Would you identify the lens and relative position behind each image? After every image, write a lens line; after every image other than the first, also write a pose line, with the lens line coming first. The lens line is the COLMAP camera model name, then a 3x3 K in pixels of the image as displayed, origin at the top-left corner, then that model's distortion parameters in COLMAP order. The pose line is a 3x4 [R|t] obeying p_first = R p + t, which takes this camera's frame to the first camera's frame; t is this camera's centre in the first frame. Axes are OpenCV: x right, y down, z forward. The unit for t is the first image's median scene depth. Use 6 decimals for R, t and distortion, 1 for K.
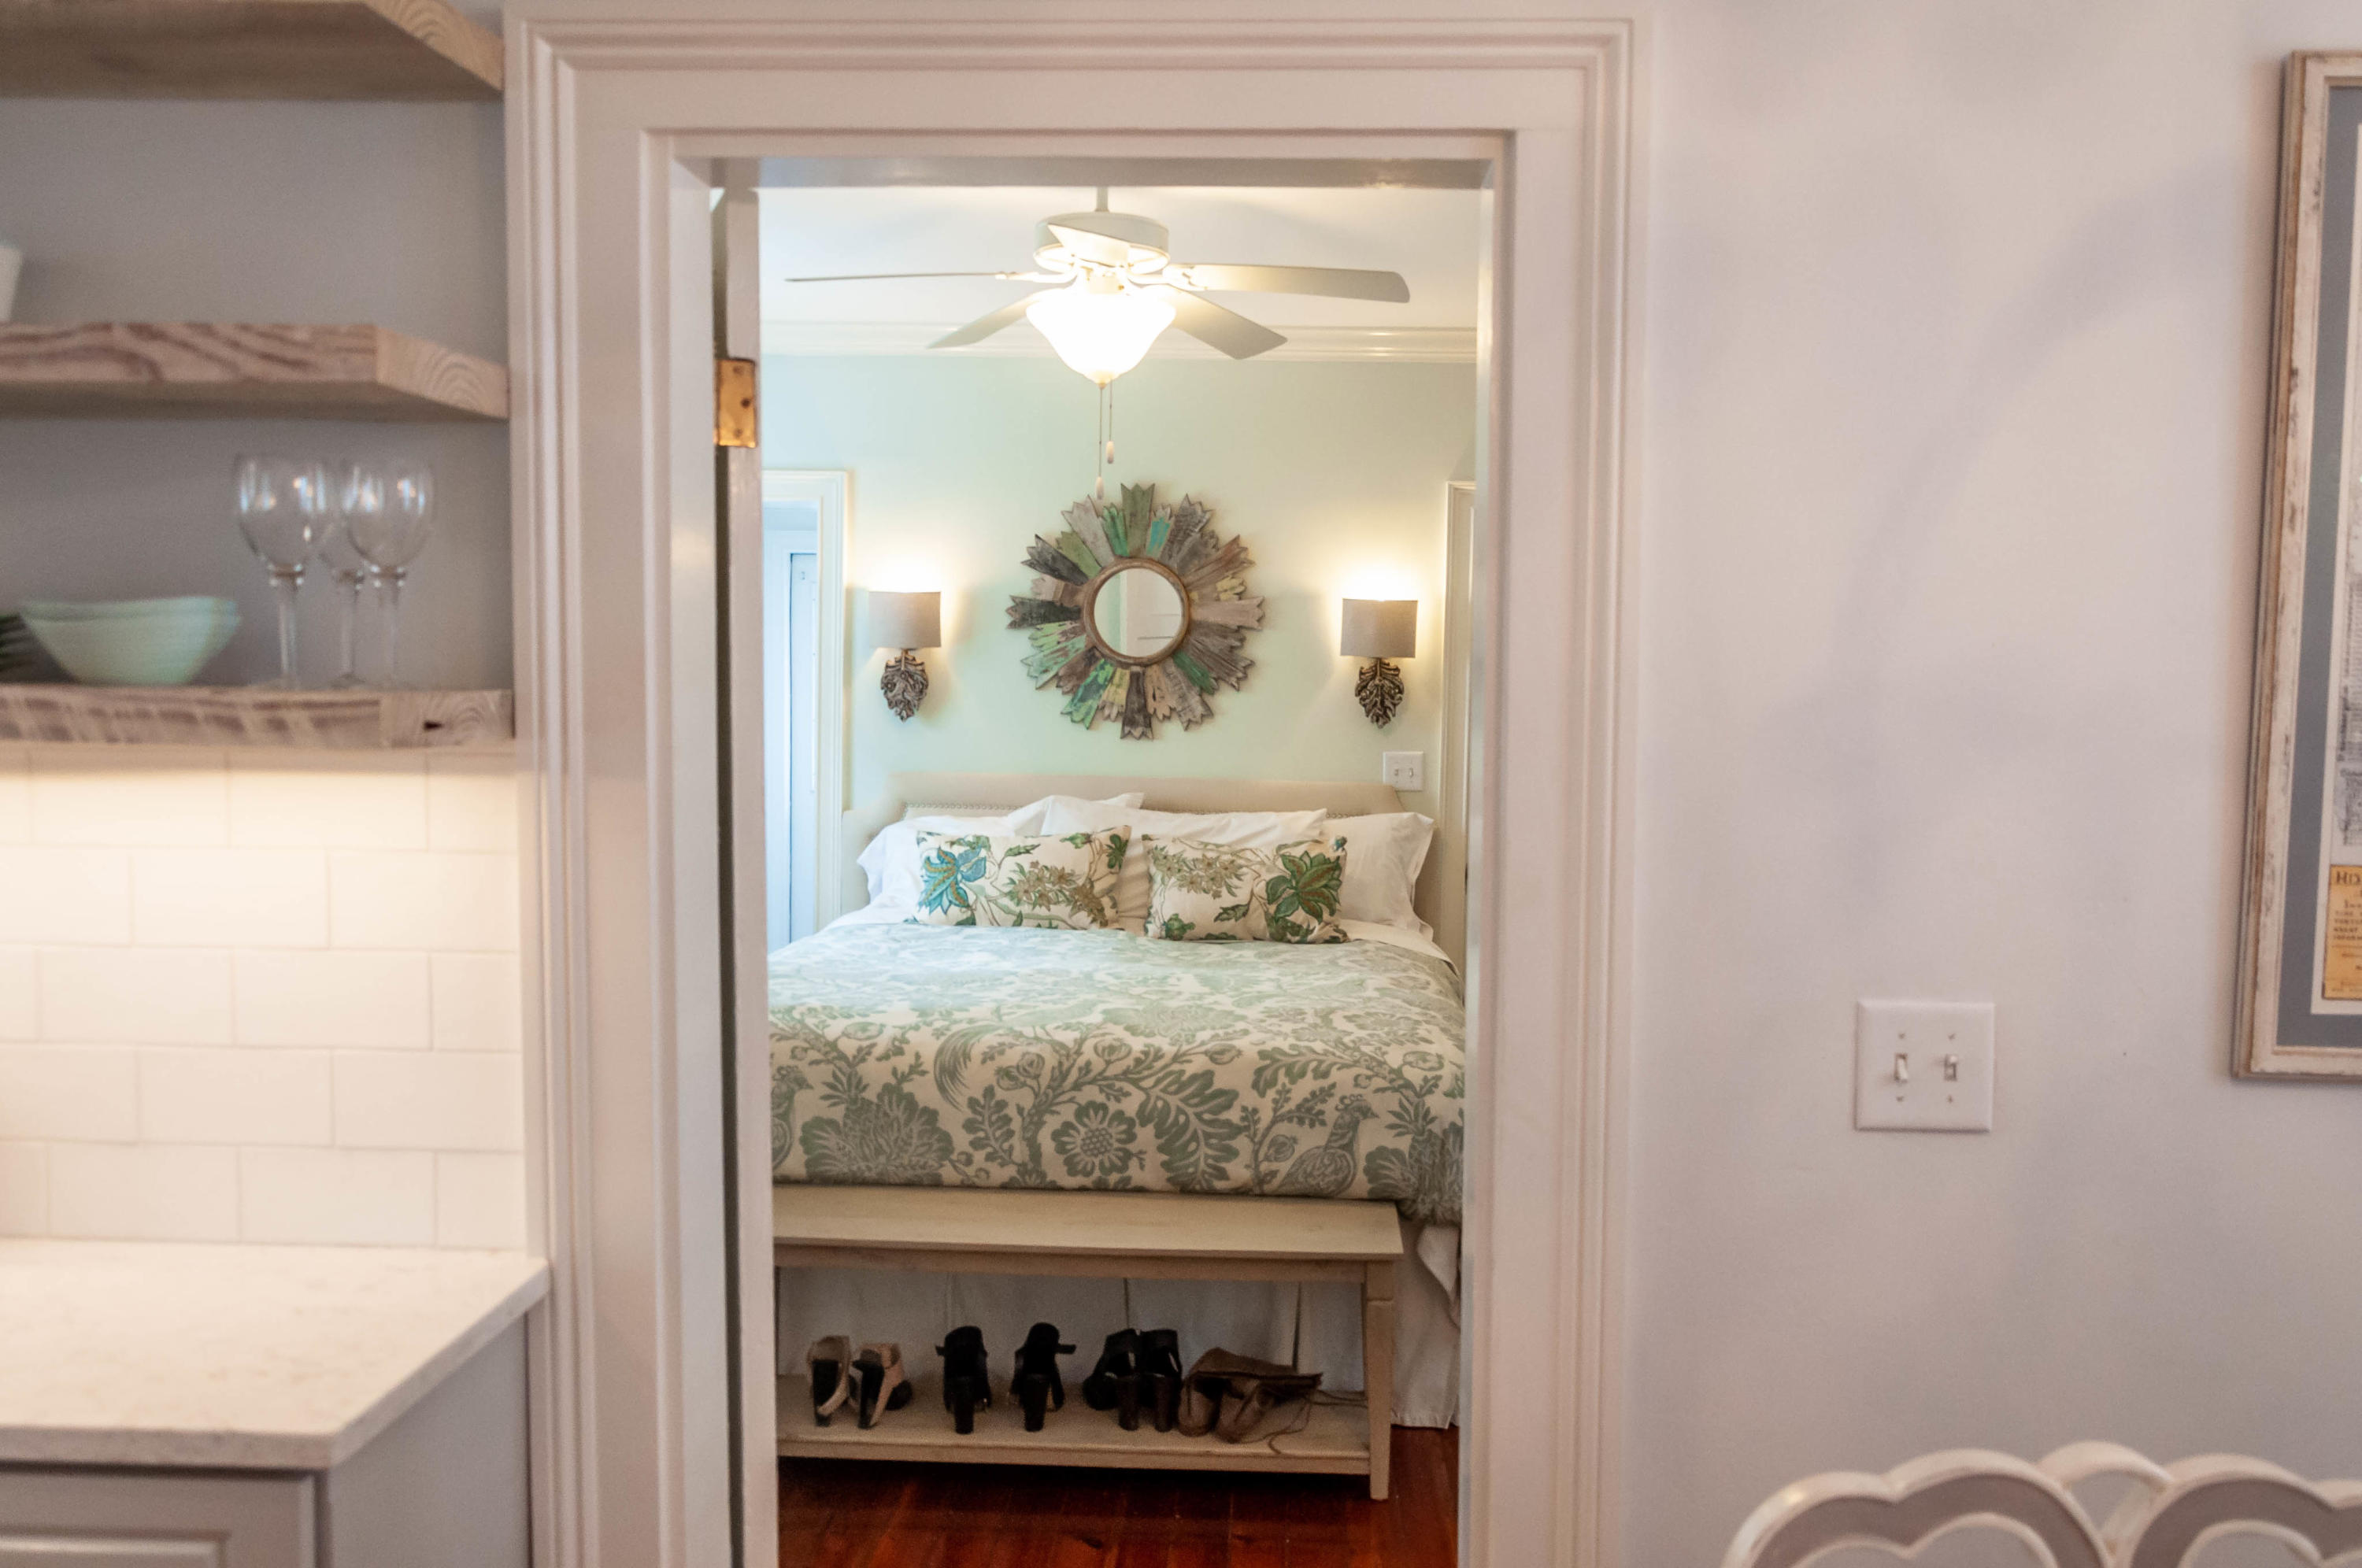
lens RADIAL K [[1874.2, 0, 1193.4], [0, 1874.2, 796.6], [0, 0, 1]] dist [-0.005791, 0.002407]
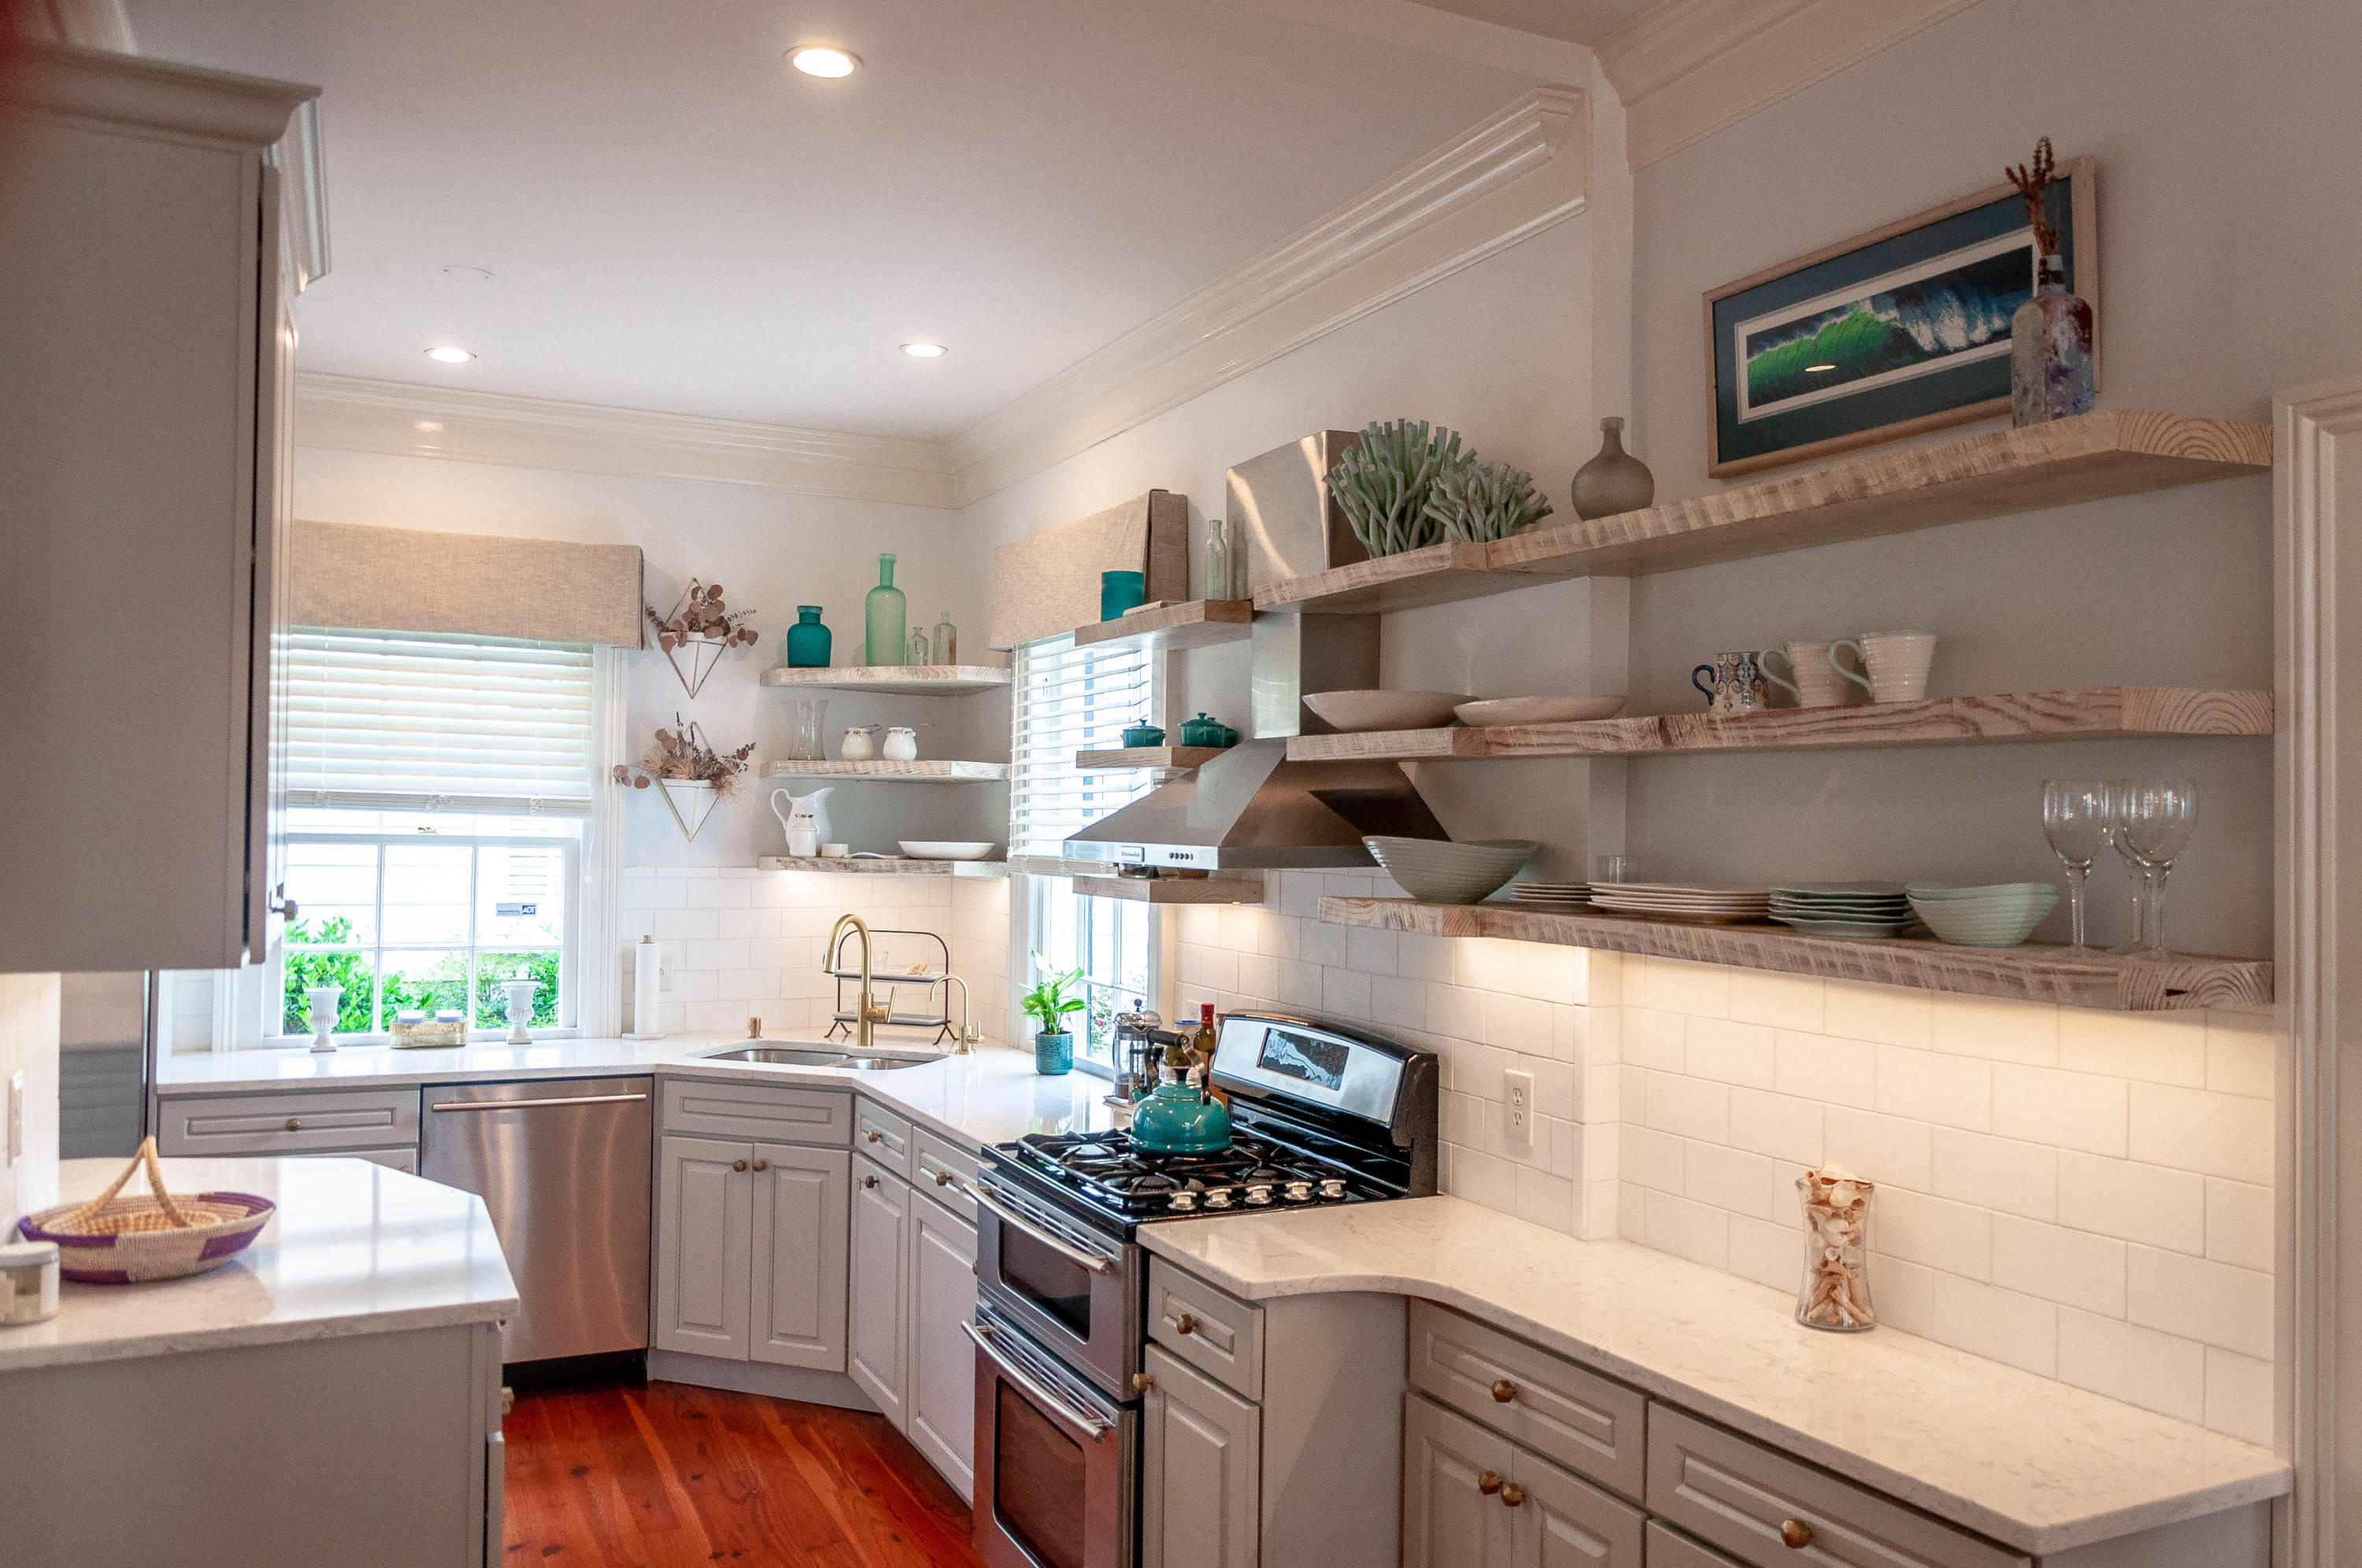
lens RADIAL K [[1794.2, 0, 1192.2], [0, 1794.2, 795.7], [0, 0, 1]] dist [-0.010425, 0.007181]
pose [[0.482846, -0.022593, -0.875414, 0.339675], [-0.063766, 0.996106, -0.060879, -0.056440], [0.873380, 0.085217, 0.479526, -0.162492]]
